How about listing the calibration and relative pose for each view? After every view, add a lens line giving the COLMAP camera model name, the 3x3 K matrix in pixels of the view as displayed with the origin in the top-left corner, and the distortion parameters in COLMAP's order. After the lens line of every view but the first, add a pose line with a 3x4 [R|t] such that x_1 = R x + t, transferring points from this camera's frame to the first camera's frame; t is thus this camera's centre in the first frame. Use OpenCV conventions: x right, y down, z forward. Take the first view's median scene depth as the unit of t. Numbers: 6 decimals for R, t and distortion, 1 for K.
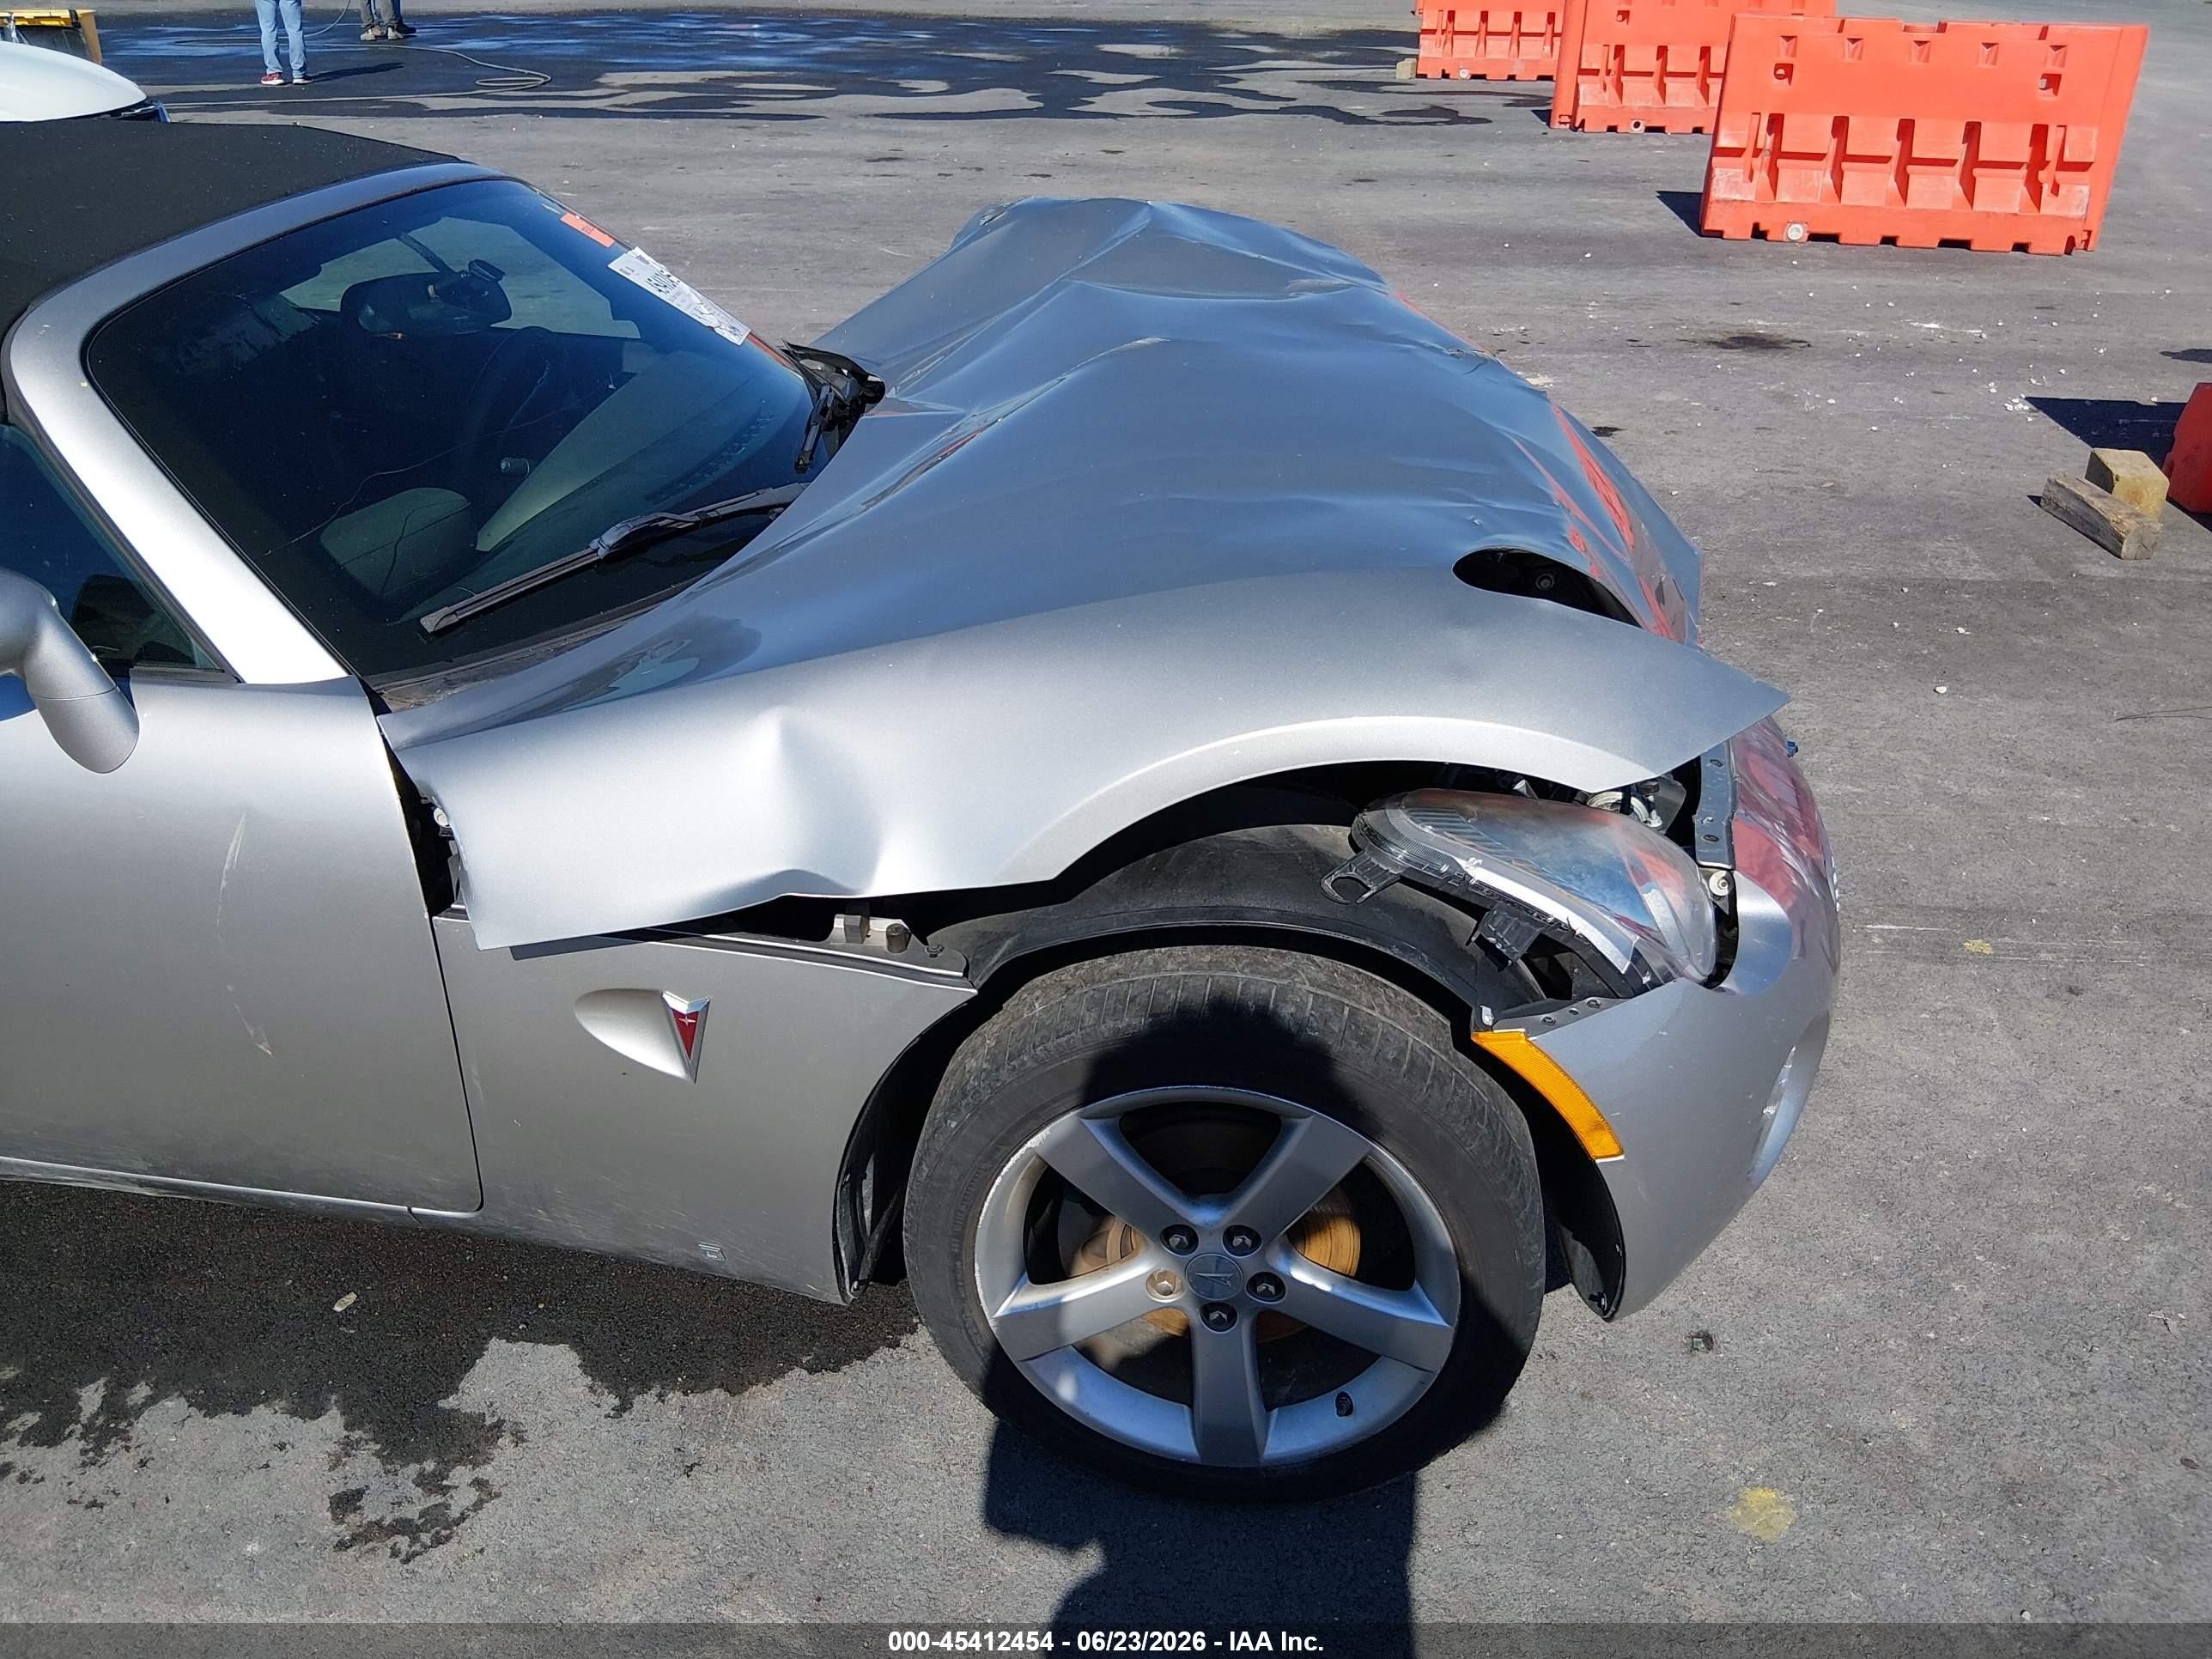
lens RADIAL K [[1700.9, 0, 1106.0], [0, 1700.9, 829.5], [0, 0, 1]] dist [0.065119, -0.138197]
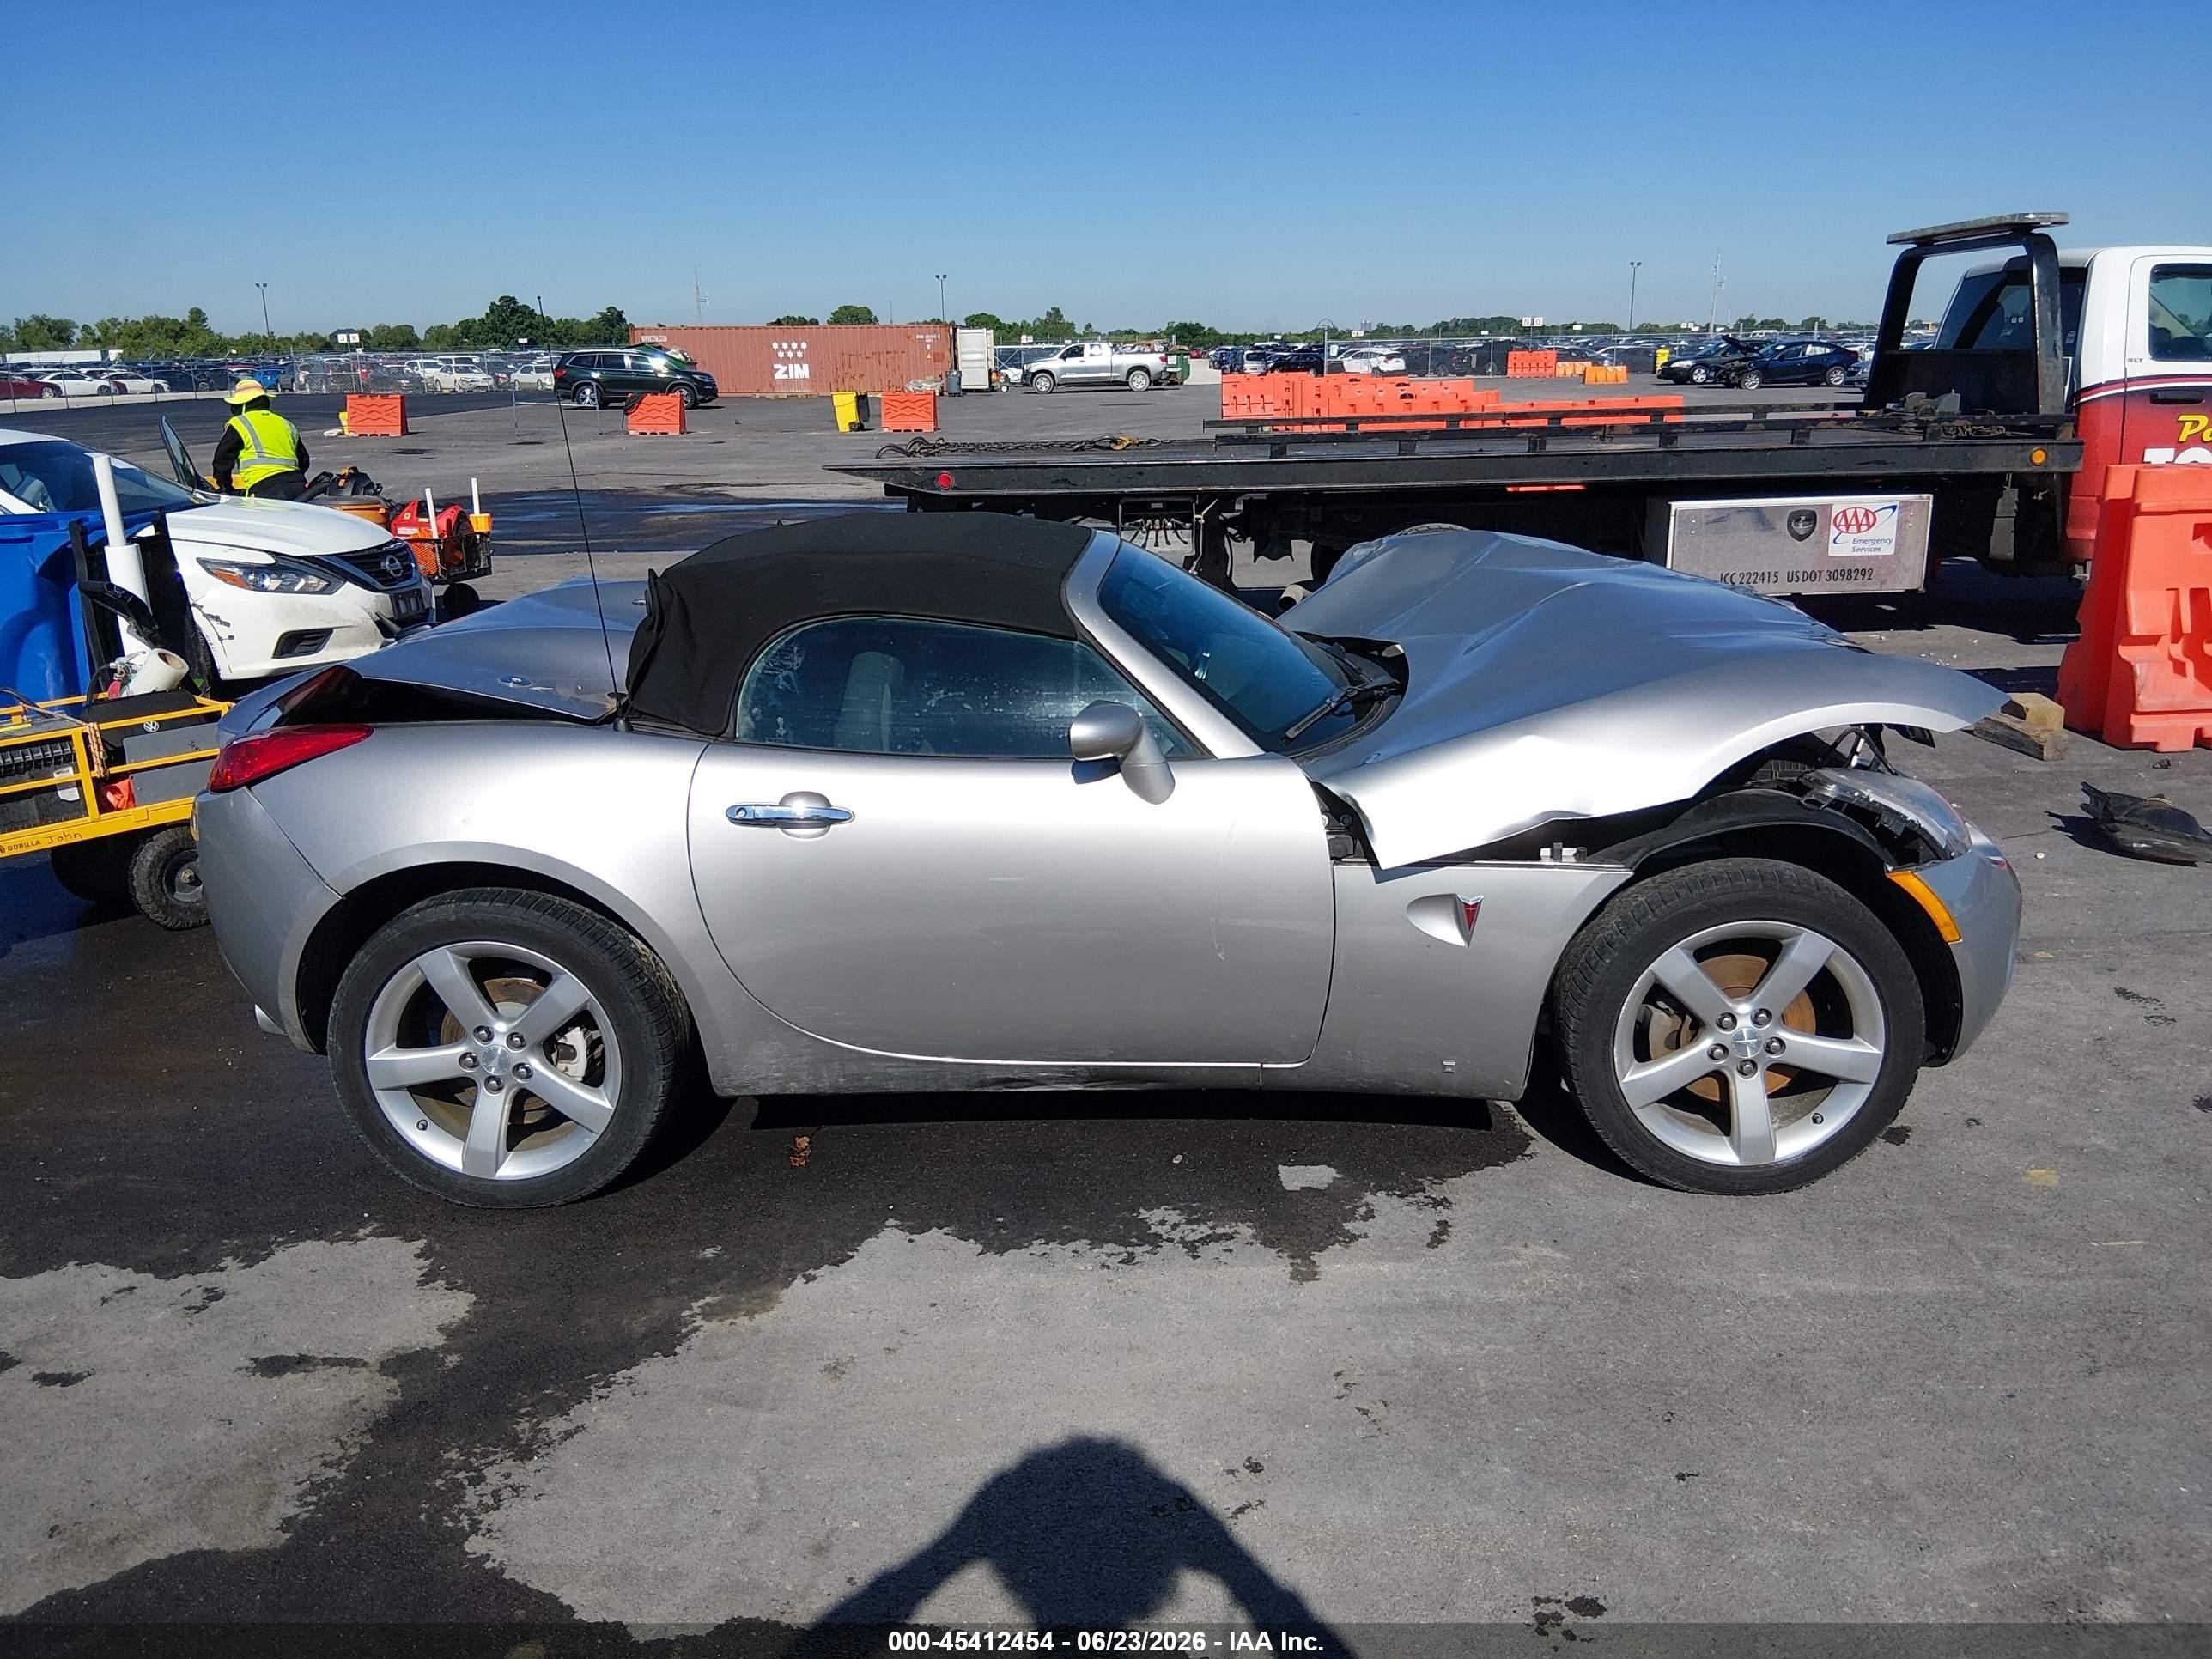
lens RADIAL K [[1700.9, 0, 1106.0], [0, 1700.9, 829.5], [0, 0, 1]] dist [0.065119, -0.138197]
pose [[0.994930, -0.063069, 0.078332, -0.769184], [0.079273, 0.971134, -0.224976, 0.407162], [-0.061882, 0.230045, 0.971211, -0.822781]]
